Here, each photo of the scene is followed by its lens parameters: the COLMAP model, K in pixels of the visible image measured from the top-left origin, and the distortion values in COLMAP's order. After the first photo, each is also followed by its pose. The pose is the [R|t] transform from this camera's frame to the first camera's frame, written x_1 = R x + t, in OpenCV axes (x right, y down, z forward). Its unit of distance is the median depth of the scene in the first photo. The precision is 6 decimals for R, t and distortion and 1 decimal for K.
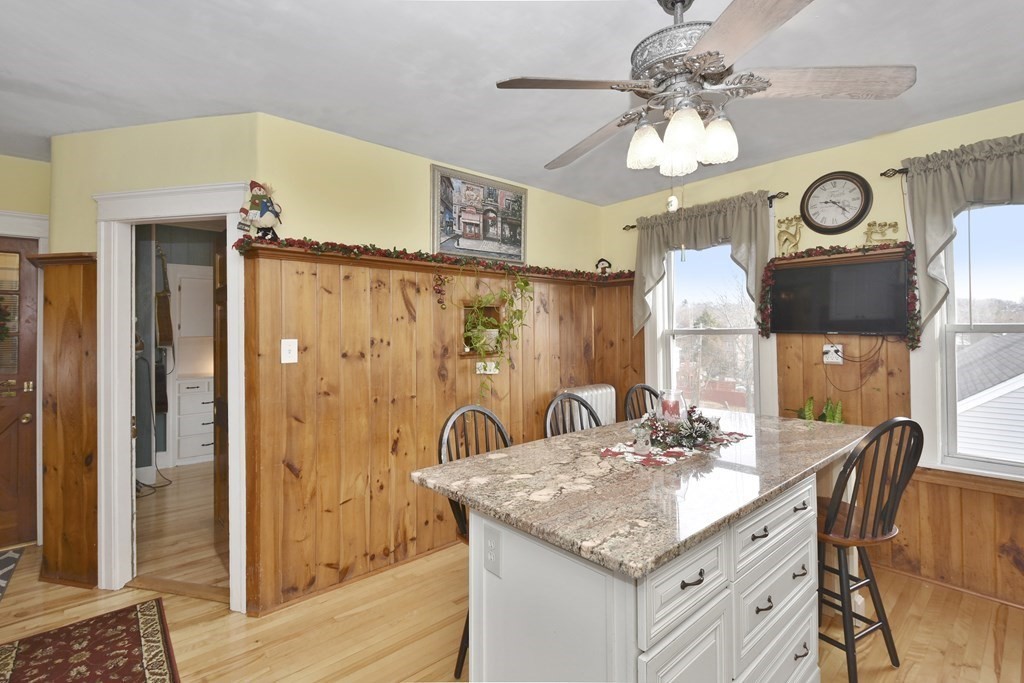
lens RADIAL K [[483.7, 0, 506.9], [0, 483.7, 322.5], [0, 0, 1]] dist [-0.006618, -0.005928]
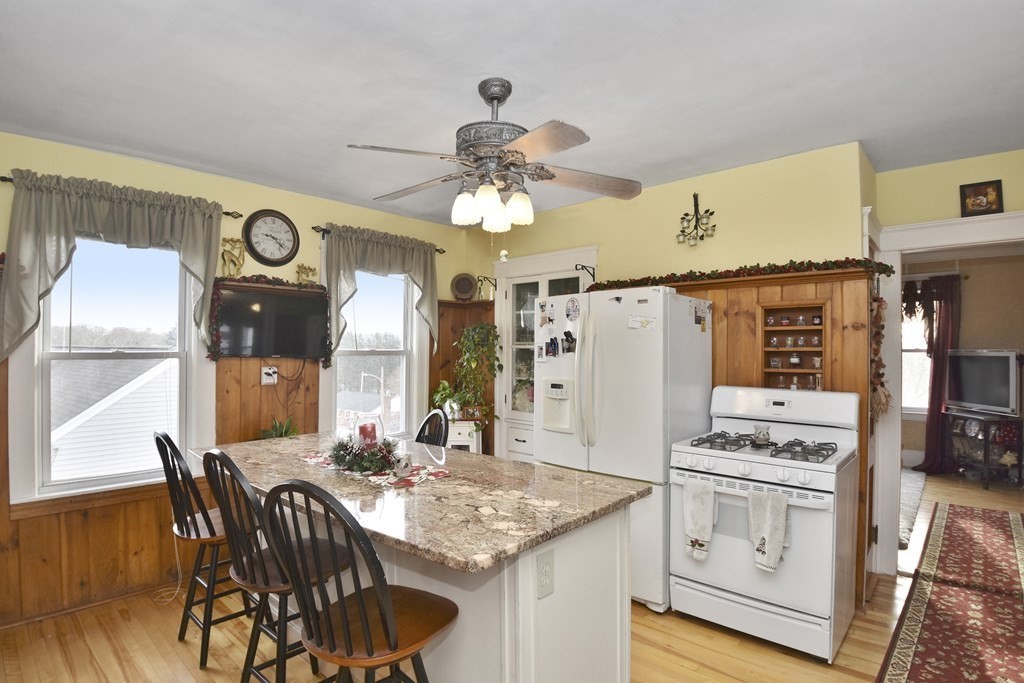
lens RADIAL K [[507.6, 0, 501.2], [0, 507.6, 346.5], [0, 0, 1]] dist [-0.024435, -0.003996]
pose [[-0.088513, 0.015708, 0.995951, -0.570068], [-0.014014, 0.999757, -0.017013, 0.013345], [-0.995976, -0.015463, -0.088271, 0.645787]]
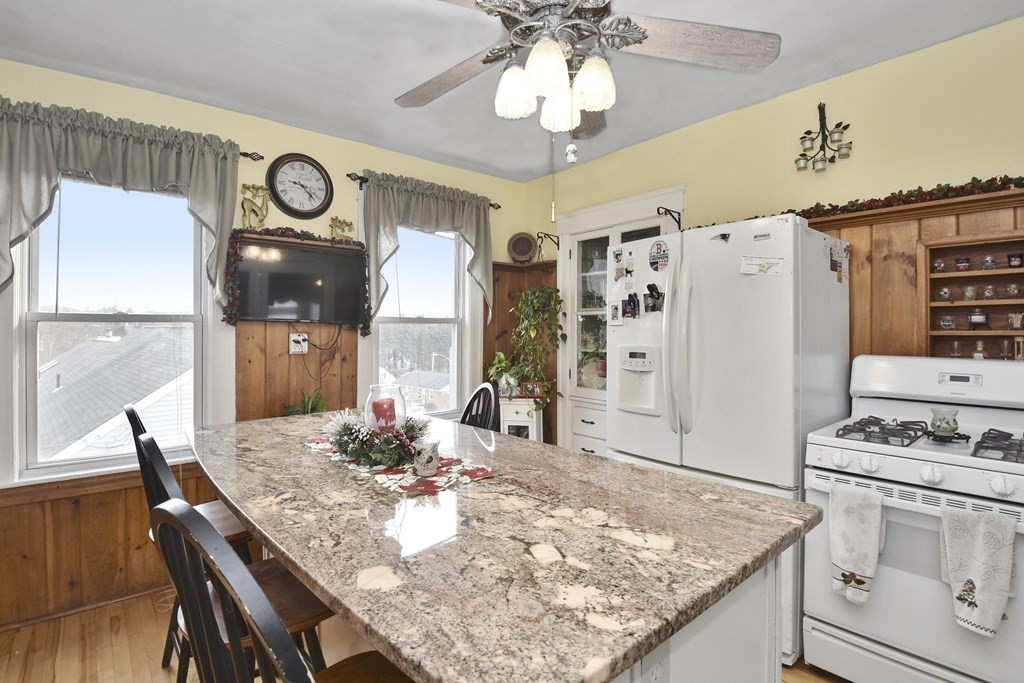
lens RADIAL K [[483.7, 0, 508.0], [0, 483.7, 331.8], [0, 0, 1]] dist [-0.006618, -0.005928]
pose [[0.025183, 0.008840, 0.999644, -0.301937], [-0.012222, 0.999889, -0.008535, 0.050668], [-0.999608, -0.012003, 0.025288, 0.626010]]
